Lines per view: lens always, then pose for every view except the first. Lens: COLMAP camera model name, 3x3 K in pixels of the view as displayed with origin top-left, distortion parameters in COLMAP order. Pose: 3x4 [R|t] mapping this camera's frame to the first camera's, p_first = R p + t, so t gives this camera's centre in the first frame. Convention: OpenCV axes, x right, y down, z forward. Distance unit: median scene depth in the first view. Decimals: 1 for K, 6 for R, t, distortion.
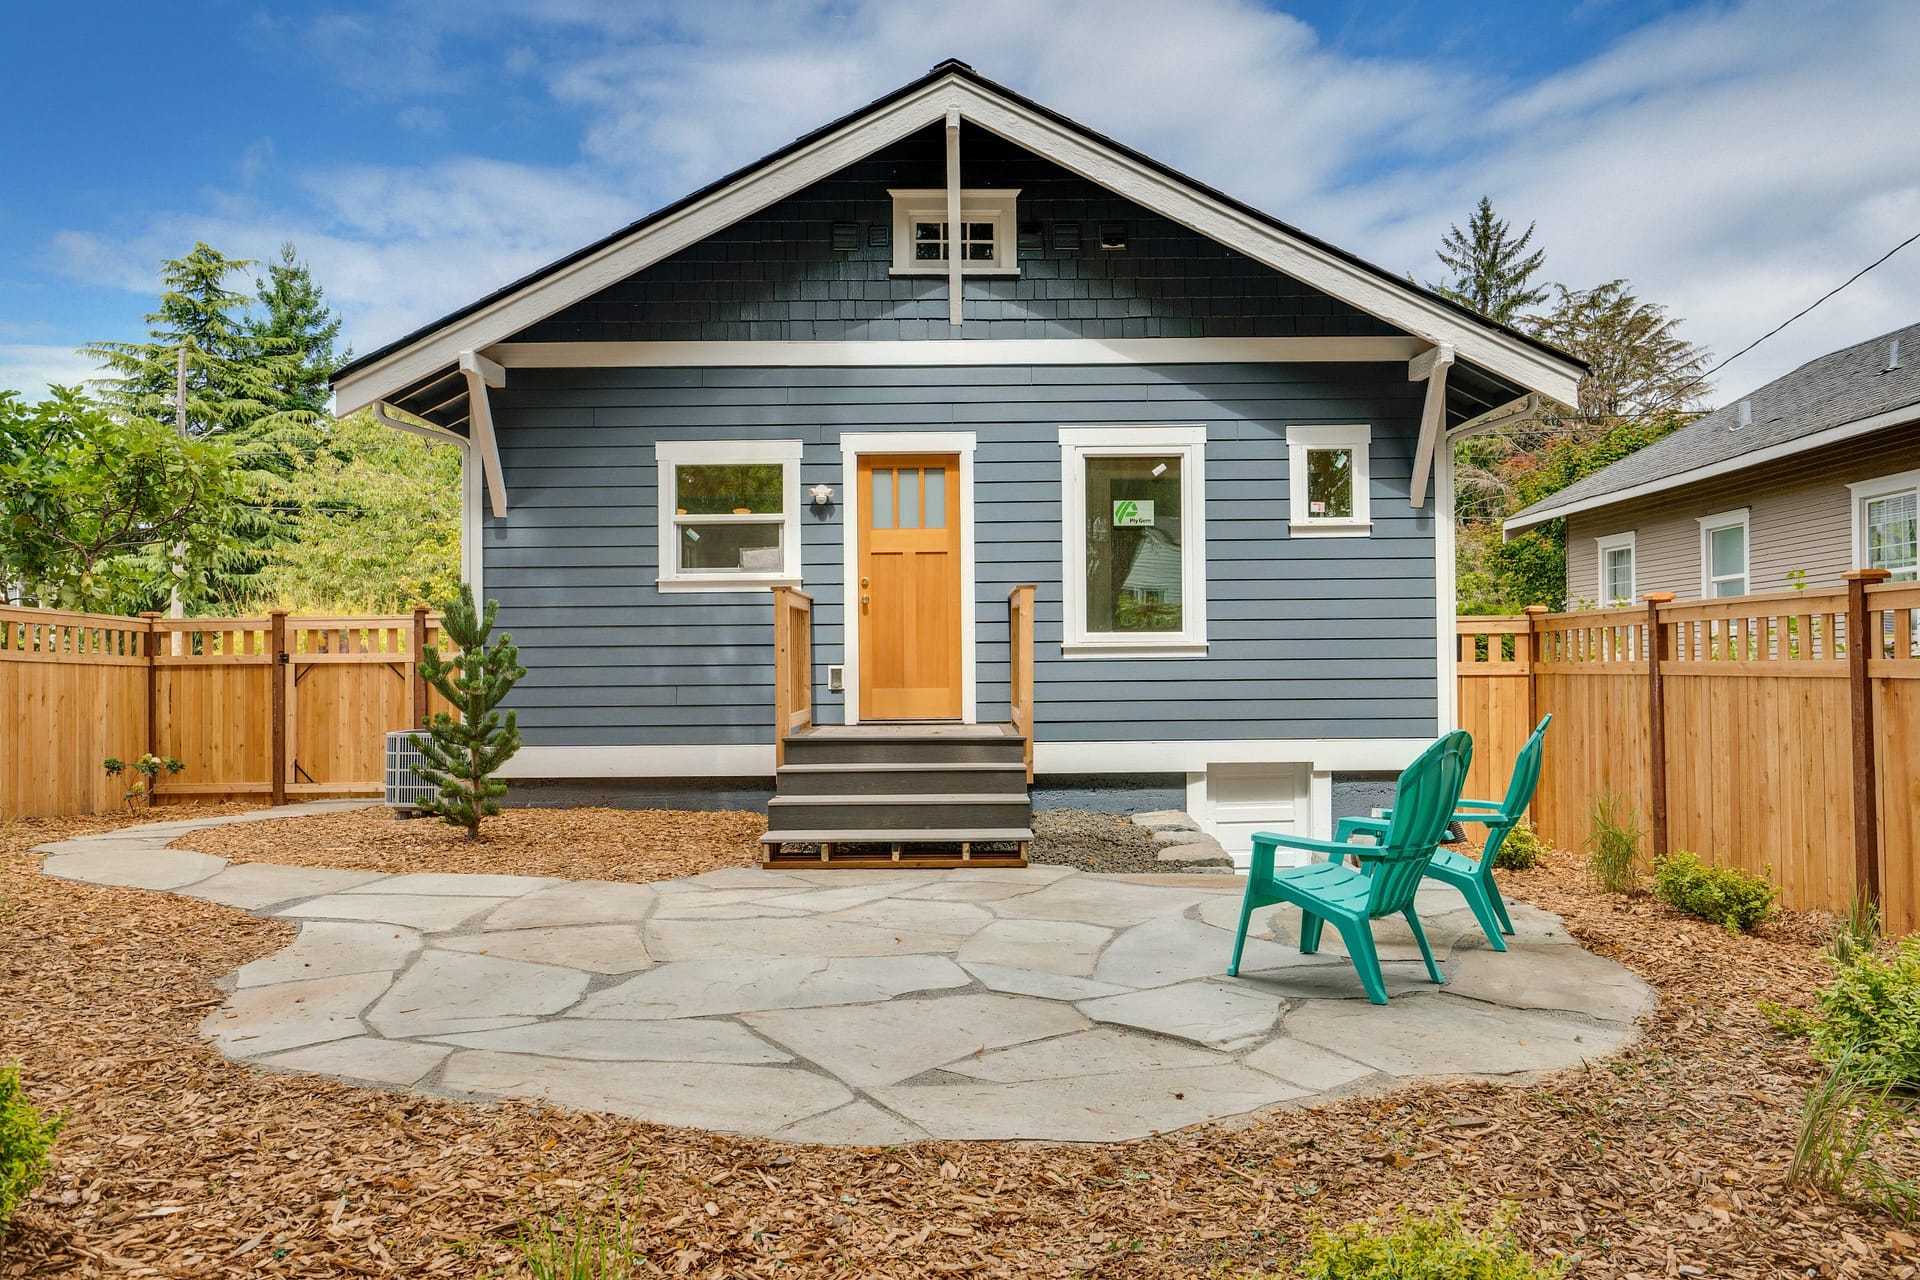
lens RADIAL K [[1446.0, 0, 961.2], [0, 1446.0, 651.5], [0, 0, 1]] dist [0.013533, -0.000344]
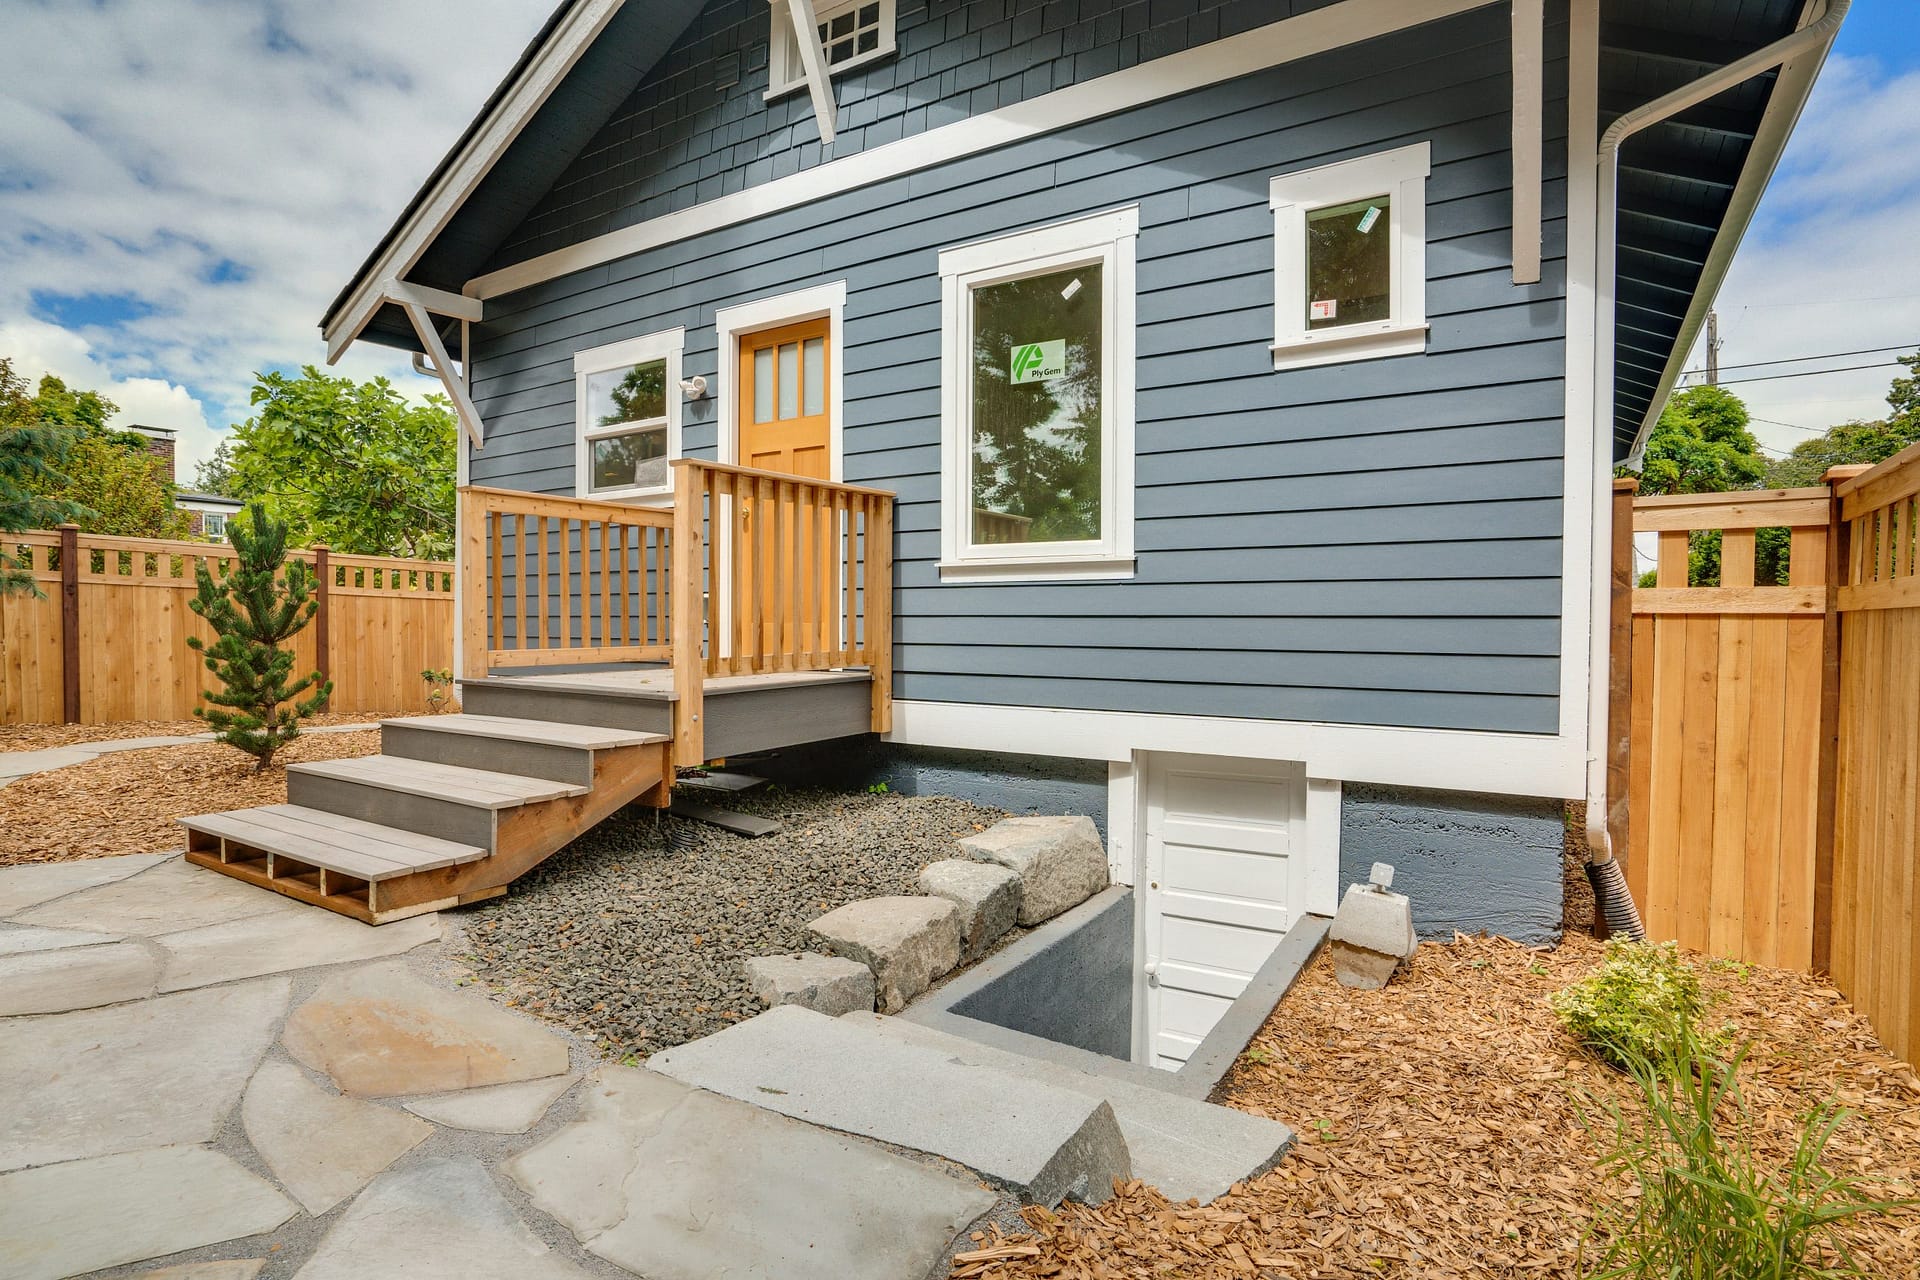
lens RADIAL K [[958.4, 0, 959.4], [0, 958.4, 639.7], [0, 0, 1]] dist [-0.027588, 0.002058]
pose [[0.848332, 0.022970, -0.528966, 0.323953], [-0.007201, 0.999467, 0.031853, 0.017461], [0.529415, -0.023213, 0.848045, 0.608758]]
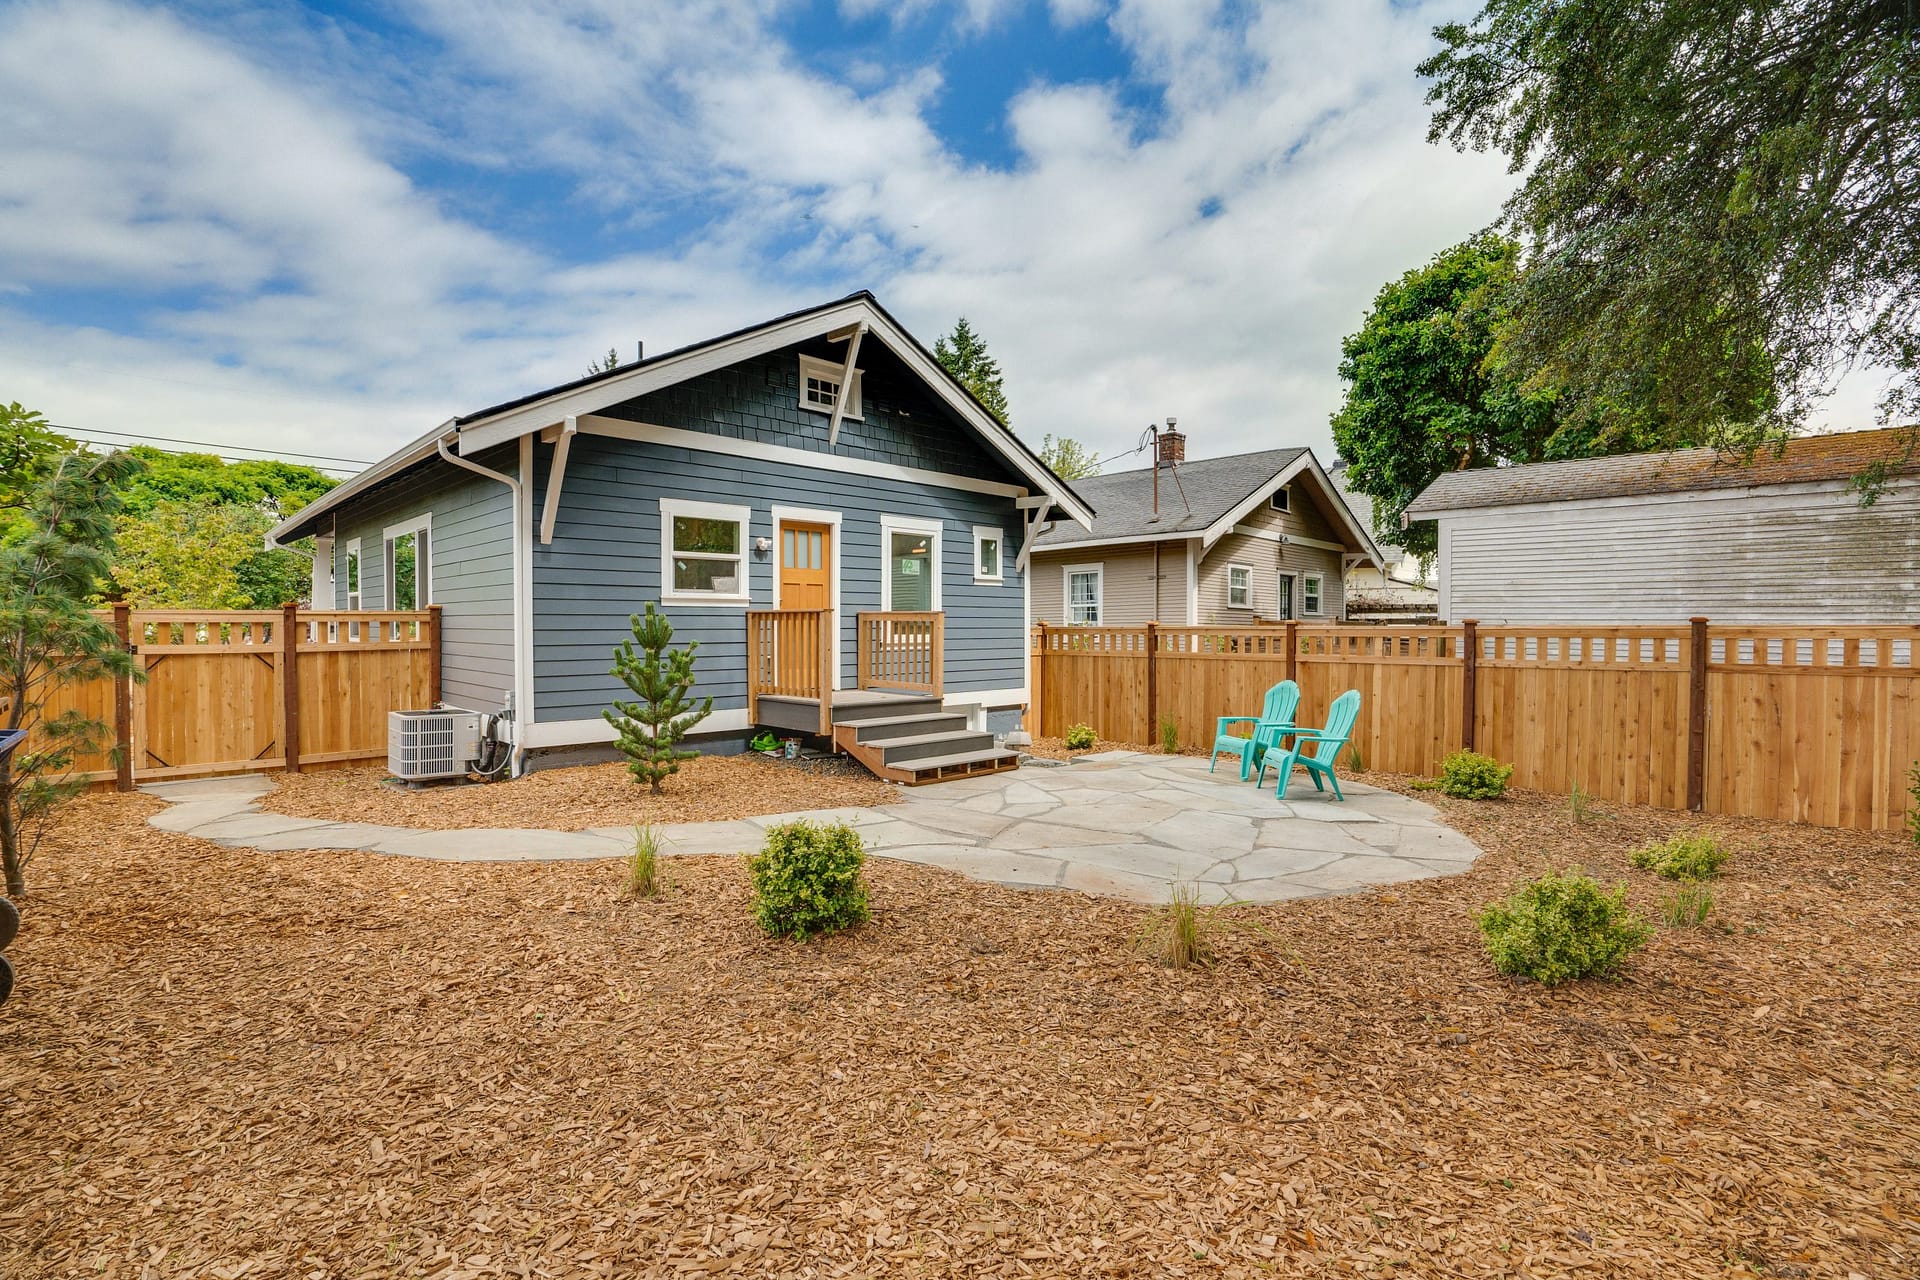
lens RADIAL K [[894.8, 0, 949.5], [0, 894.8, 642.7], [0, 0, 1]] dist [-0.044091, 0.011676]
pose [[0.714723, -0.004539, 0.699393, -0.612174], [-0.012791, 0.999727, 0.019559, -0.025231], [-0.699291, -0.022925, 0.714470, 0.186168]]
